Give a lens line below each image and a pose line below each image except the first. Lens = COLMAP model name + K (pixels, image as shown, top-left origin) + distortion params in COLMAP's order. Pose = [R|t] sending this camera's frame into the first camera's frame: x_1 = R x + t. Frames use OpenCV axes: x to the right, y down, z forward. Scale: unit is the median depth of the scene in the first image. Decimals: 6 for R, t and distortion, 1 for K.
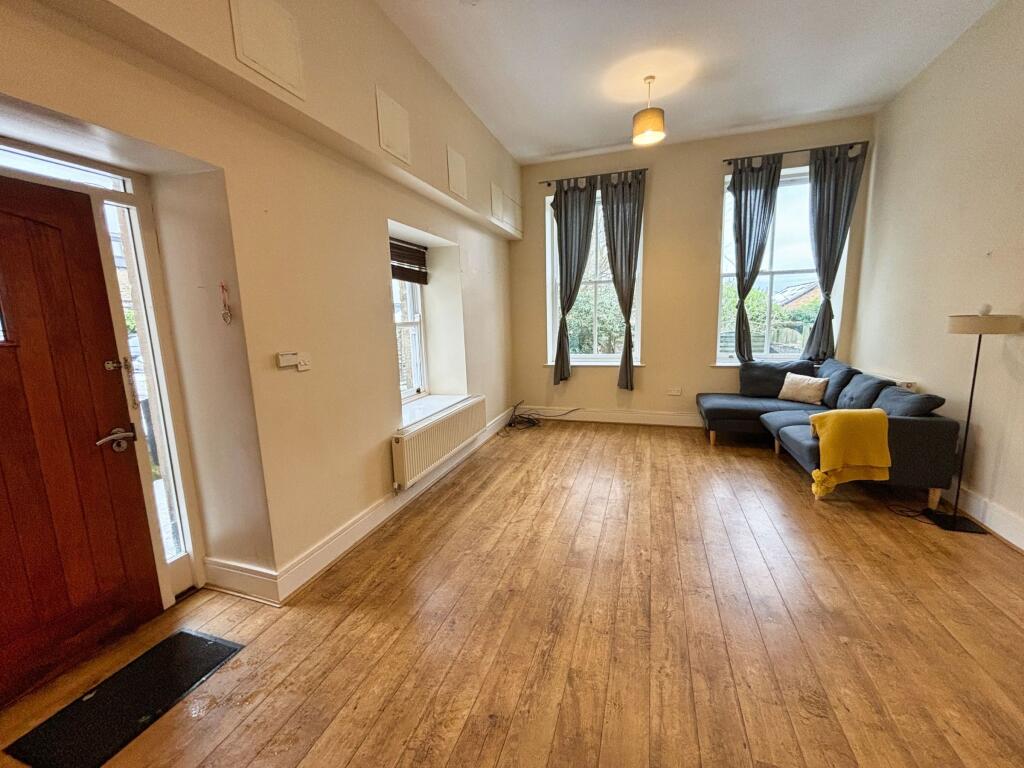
lens RADIAL K [[413.8, 0, 513.1], [0, 413.8, 382.7], [0, 0, 1]] dist [0.000303, -0.000818]
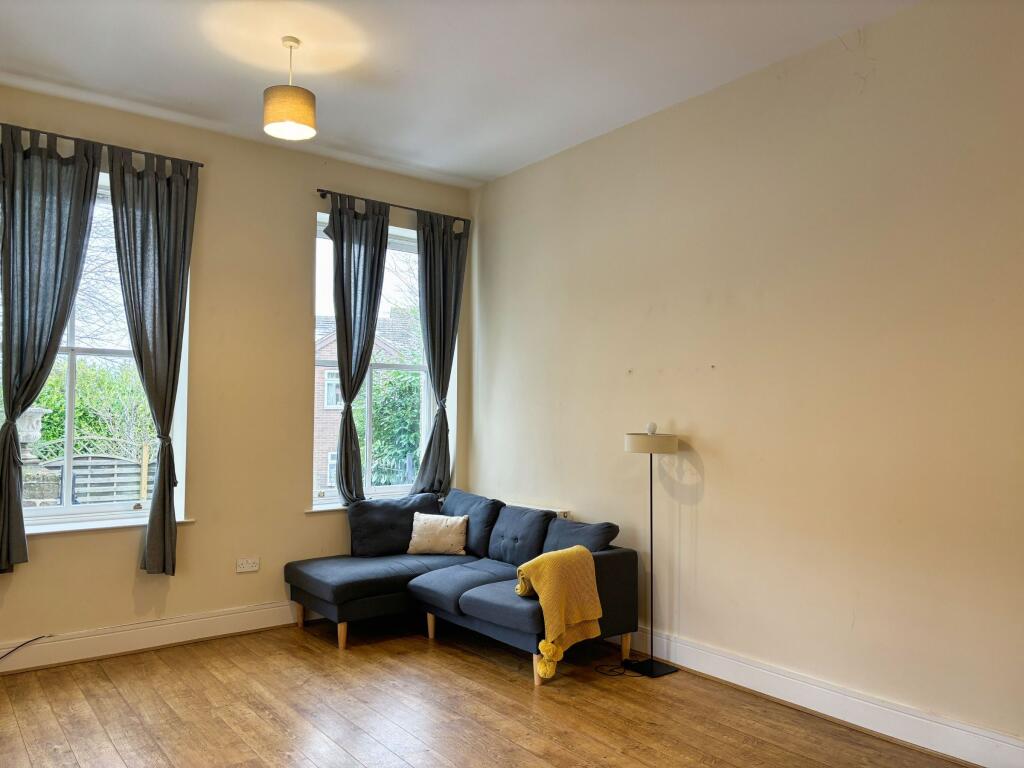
lens RADIAL K [[764.3, 0, 514.1], [0, 764.3, 385.2], [0, 0, 1]] dist [0.024352, -0.010329]
pose [[0.558707, 0.065022, 0.826812, -0.315202], [0.109752, 0.982358, -0.151418, -0.023660], [-0.822071, 0.175342, 0.541714, 0.164477]]
